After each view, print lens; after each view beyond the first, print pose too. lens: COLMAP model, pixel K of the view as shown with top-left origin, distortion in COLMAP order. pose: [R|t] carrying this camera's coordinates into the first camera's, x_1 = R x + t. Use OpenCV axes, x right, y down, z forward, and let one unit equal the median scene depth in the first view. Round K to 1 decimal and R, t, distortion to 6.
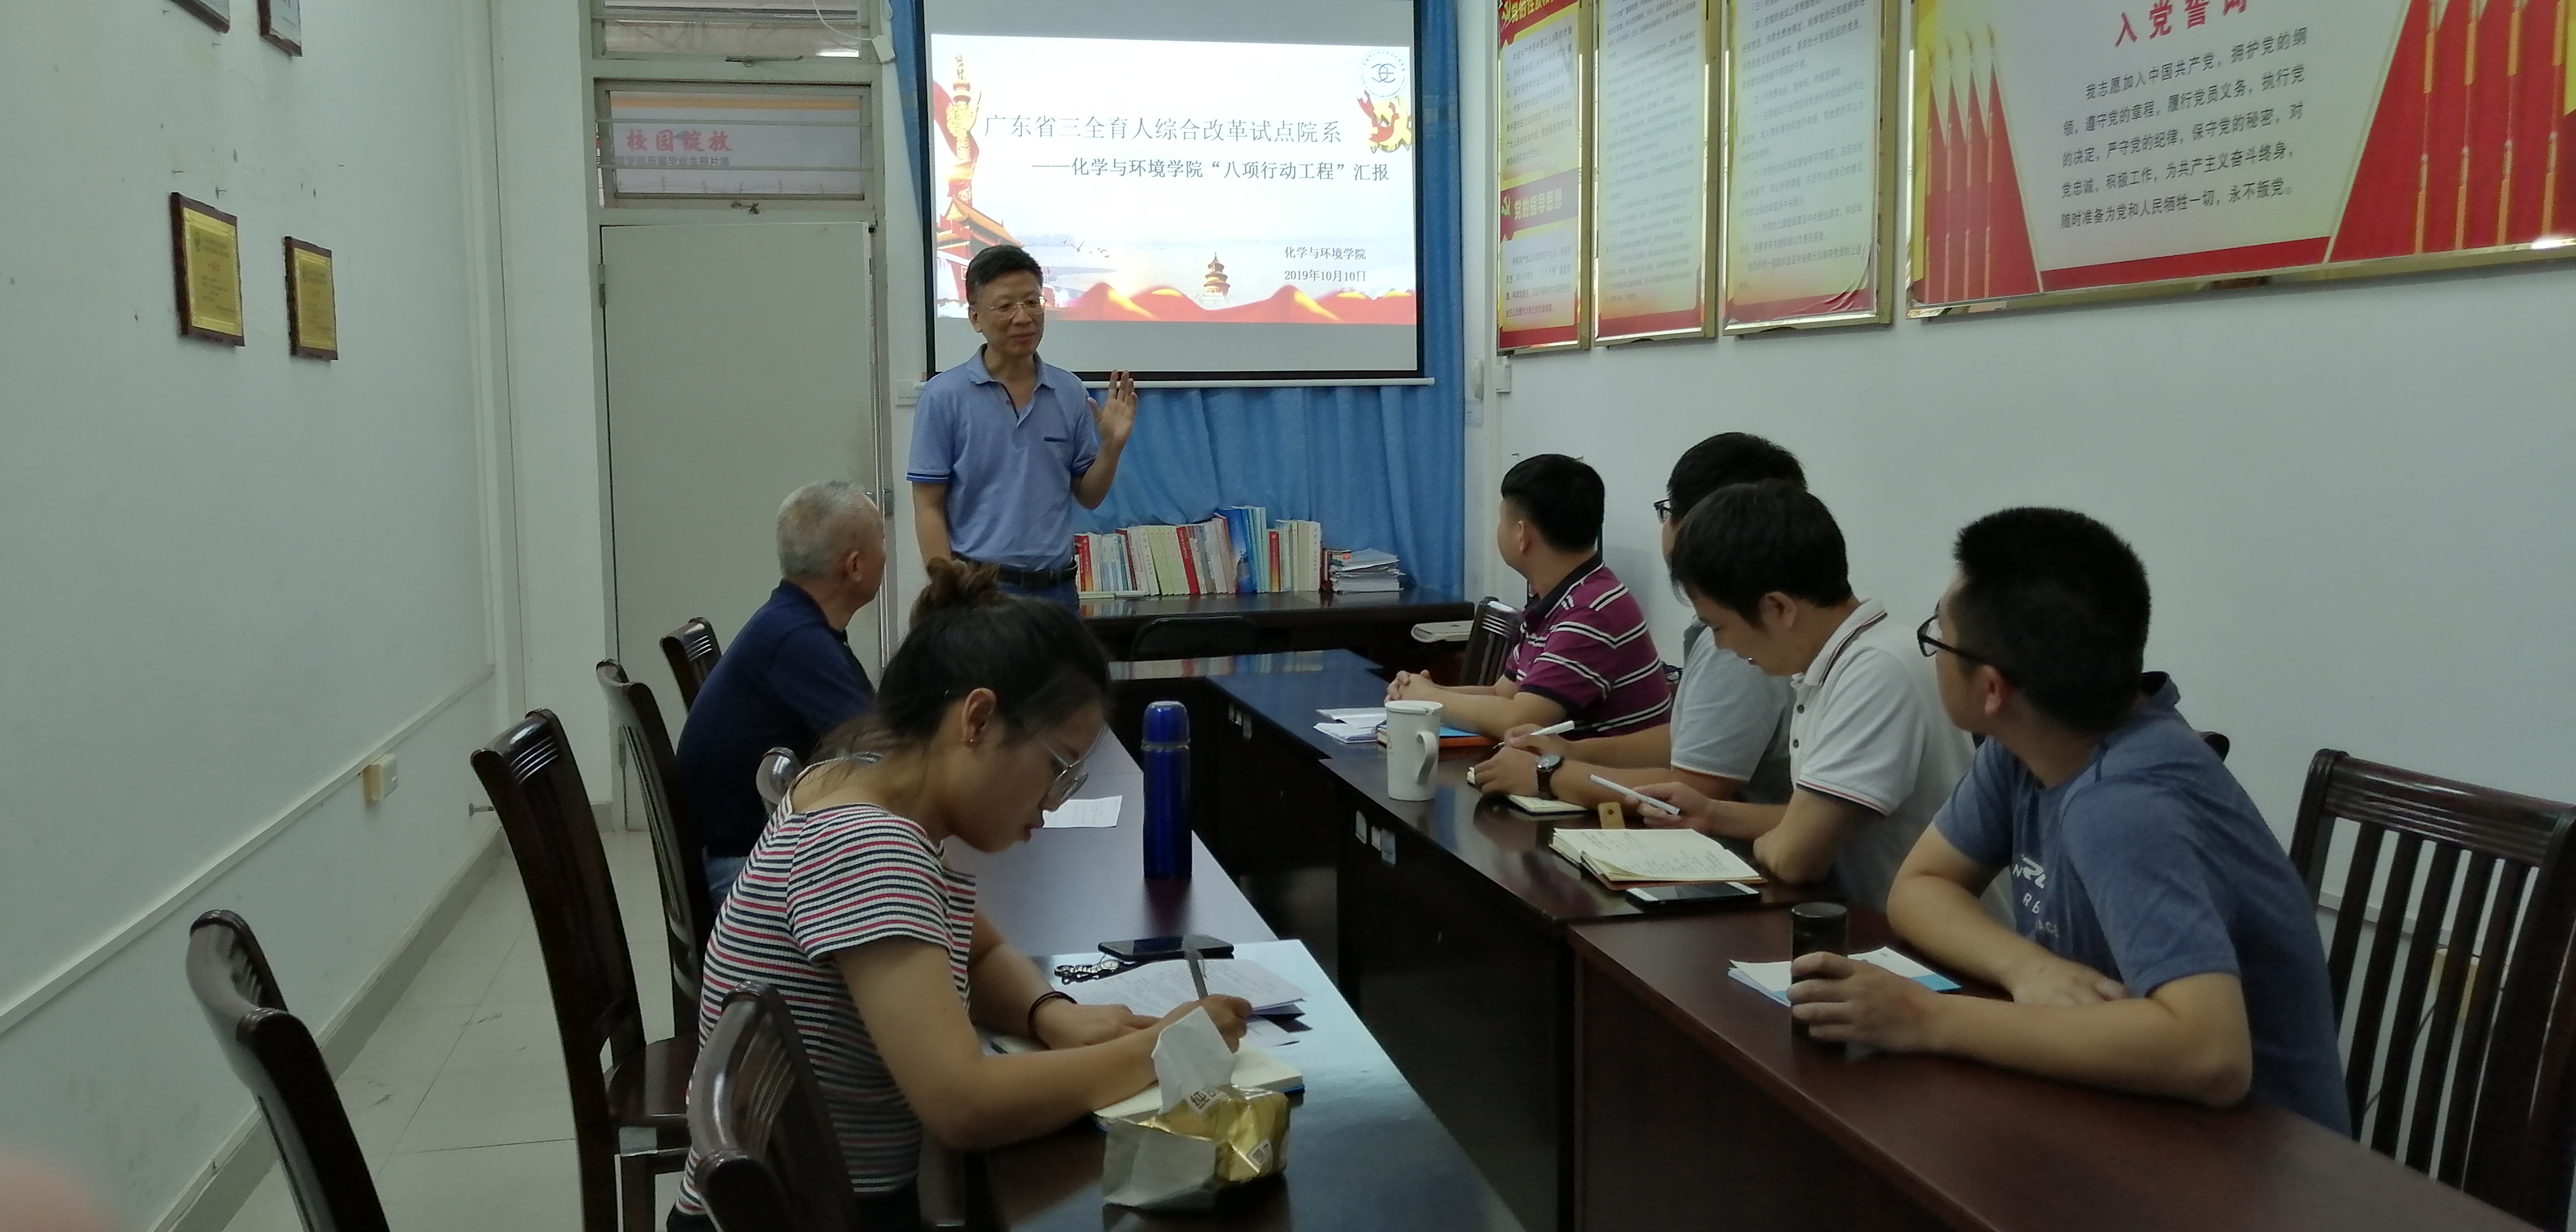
lens RADIAL K [[1988.8, 0, 1275.4], [0, 1988.8, 627.5], [0, 0, 1]] dist [-0.019466, 0.039349]
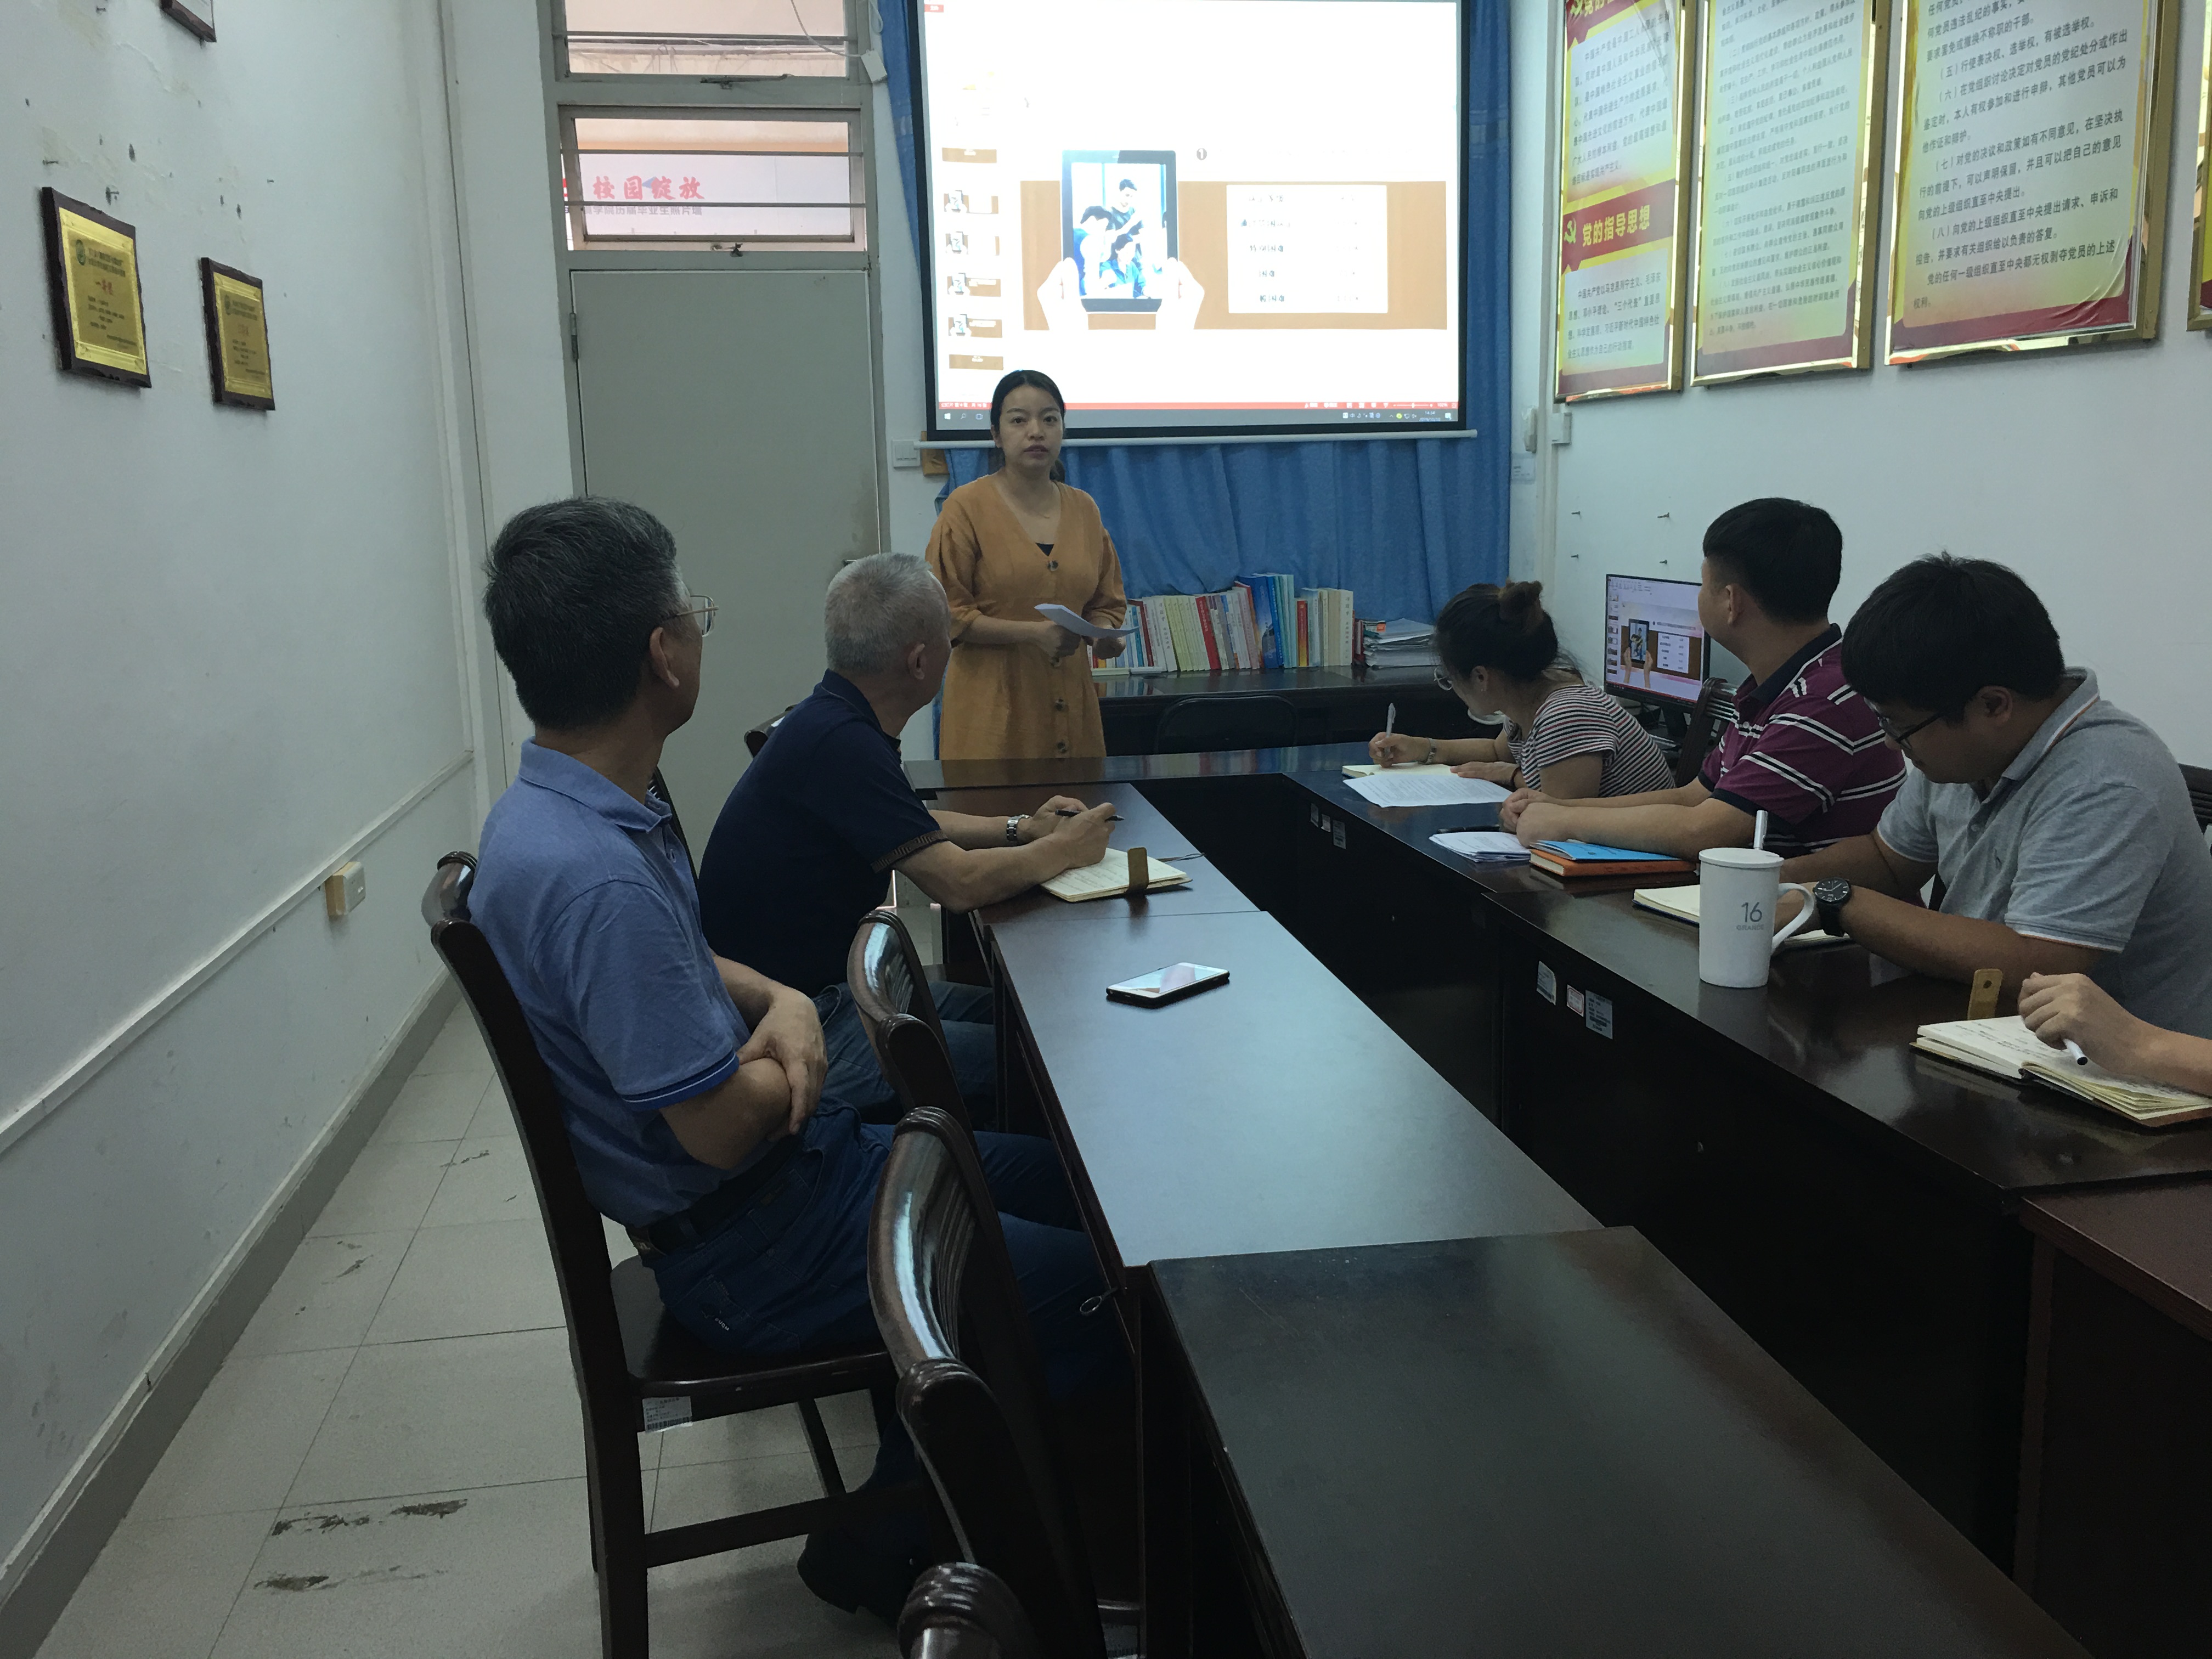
lens RADIAL K [[1888.7, 0, 1103.2], [0, 1888.7, 801.3], [0, 0, 1]] dist [0.051764, -0.067520]
pose [[0.998553, -0.002245, -0.053726, -0.055898], [0.005443, 0.998217, 0.059438, -0.010651], [0.053497, -0.059644, 0.996785, 0.147246]]
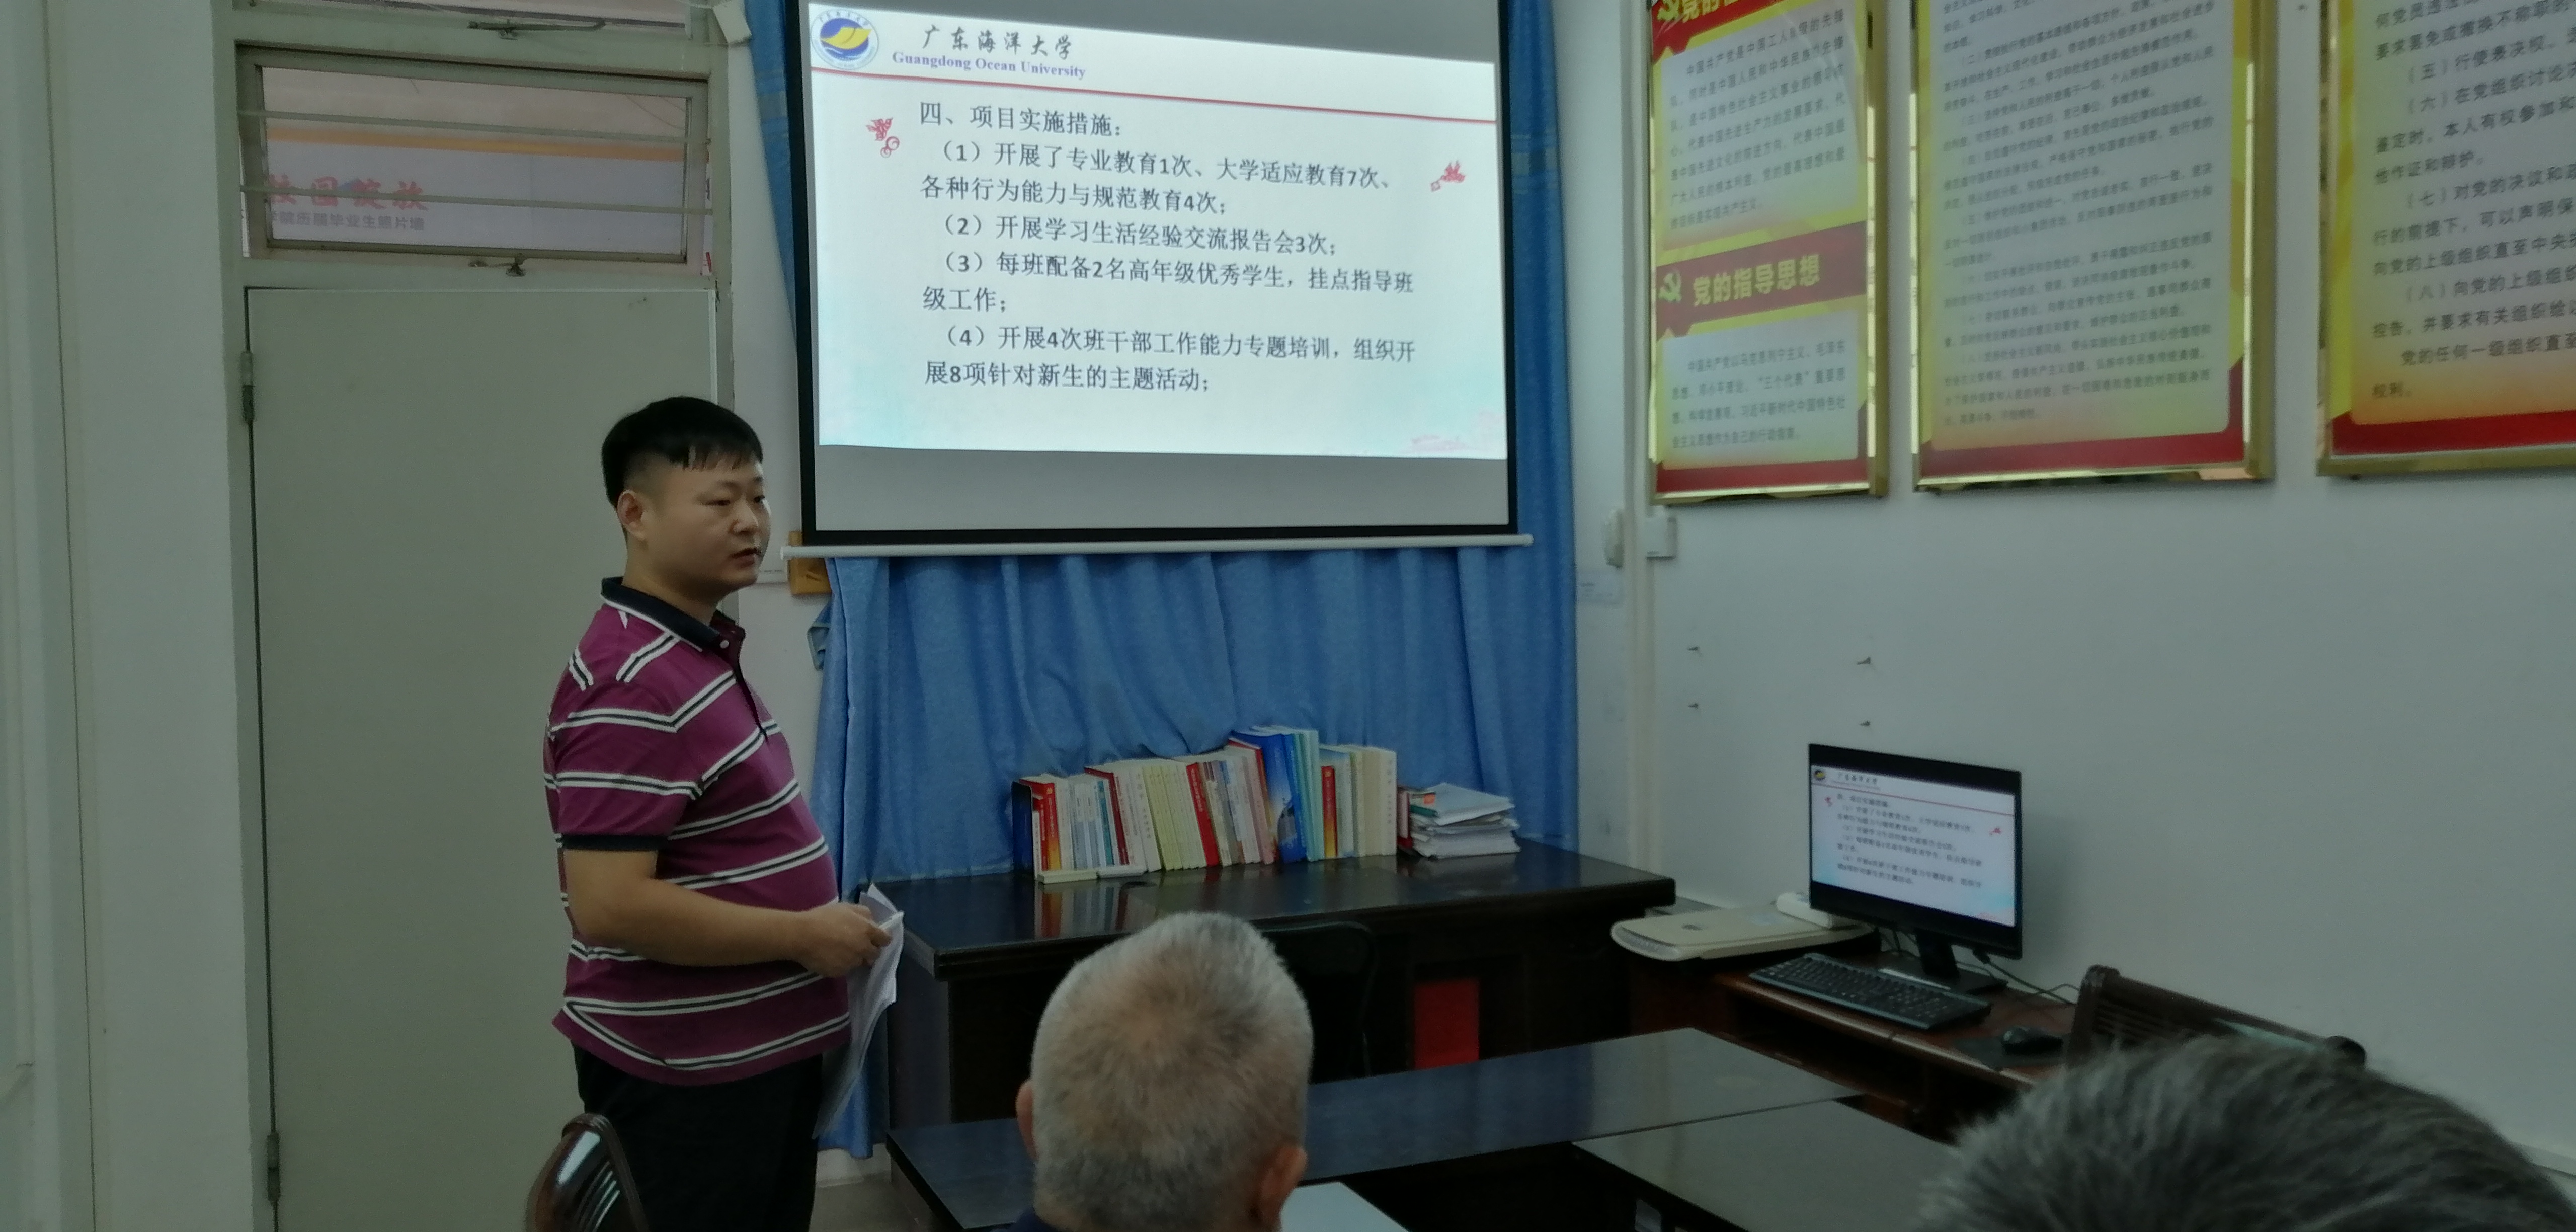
lens RADIAL K [[1988.8, 0, 1291.7], [0, 1988.8, 620.9], [0, 0, 1]] dist [-0.019466, 0.039349]
pose [[0.983171, -0.011092, 0.182352, -0.162301], [0.024412, 0.997180, -0.070966, -0.061004], [-0.181050, 0.074223, 0.980669, 0.423622]]
